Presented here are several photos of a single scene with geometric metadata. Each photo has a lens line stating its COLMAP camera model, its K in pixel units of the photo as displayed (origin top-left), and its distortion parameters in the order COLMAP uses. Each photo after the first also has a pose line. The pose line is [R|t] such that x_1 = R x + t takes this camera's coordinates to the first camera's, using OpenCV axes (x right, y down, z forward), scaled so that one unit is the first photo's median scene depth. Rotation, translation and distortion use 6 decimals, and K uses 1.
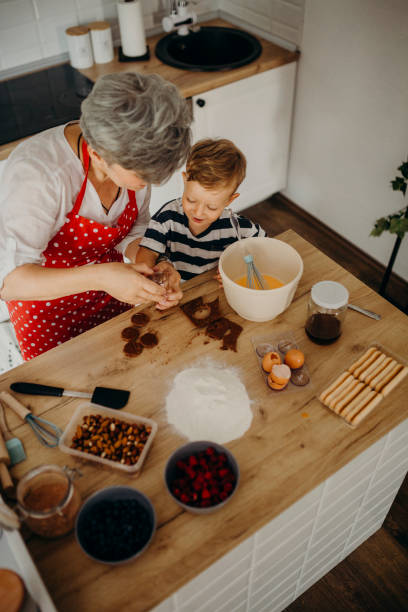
lens RADIAL K [[591.1, 0, 205.7], [0, 591.1, 309.1], [0, 0, 1]] dist [-0.072272, 0.104761]
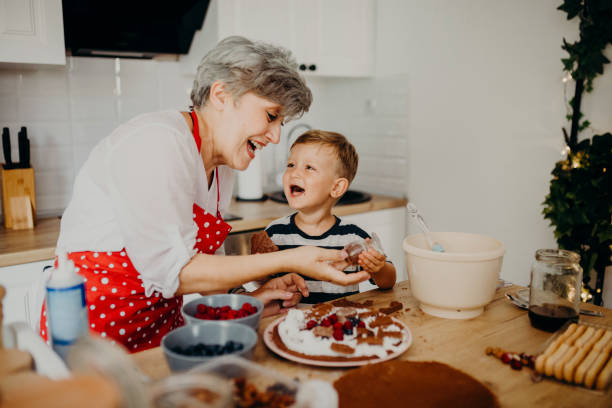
lens RADIAL K [[591.1, 0, 305.2], [0, 591.1, 203.5], [0, 0, 1]] dist [-0.072272, 0.104761]
pose [[0.998910, 0.006773, 0.046188, -0.147290], [0.022233, 0.800974, -0.598286, 0.400967], [-0.041047, 0.598661, 0.799950, 0.330031]]
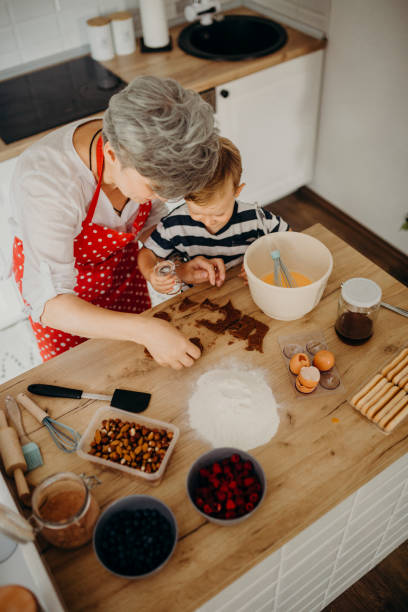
lens RADIAL K [[591.1, 0, 205.7], [0, 591.1, 309.1], [0, 0, 1]] dist [-0.072272, 0.104761]
pose [[0.999162, -0.000770, -0.040915, -0.000465], [0.001133, 0.999960, 0.008834, -0.006713], [0.040907, -0.008873, 0.999124, 0.048225]]
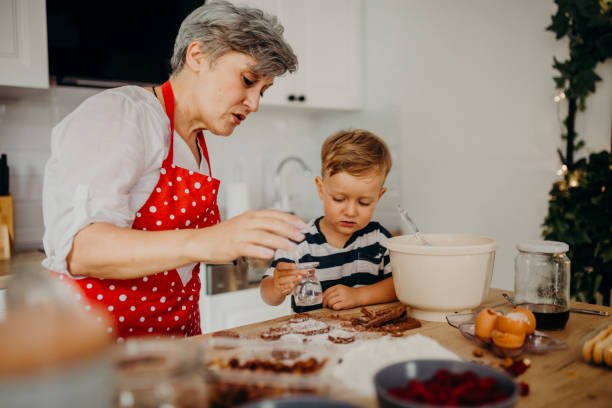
lens RADIAL K [[591.1, 0, 305.2], [0, 591.1, 203.5], [0, 0, 1]] dist [-0.072272, 0.104761]
pose [[0.998346, -0.001841, 0.057466, -0.136548], [0.040247, 0.736146, -0.675625, 0.434799], [-0.041060, 0.676820, 0.735003, 0.435079]]
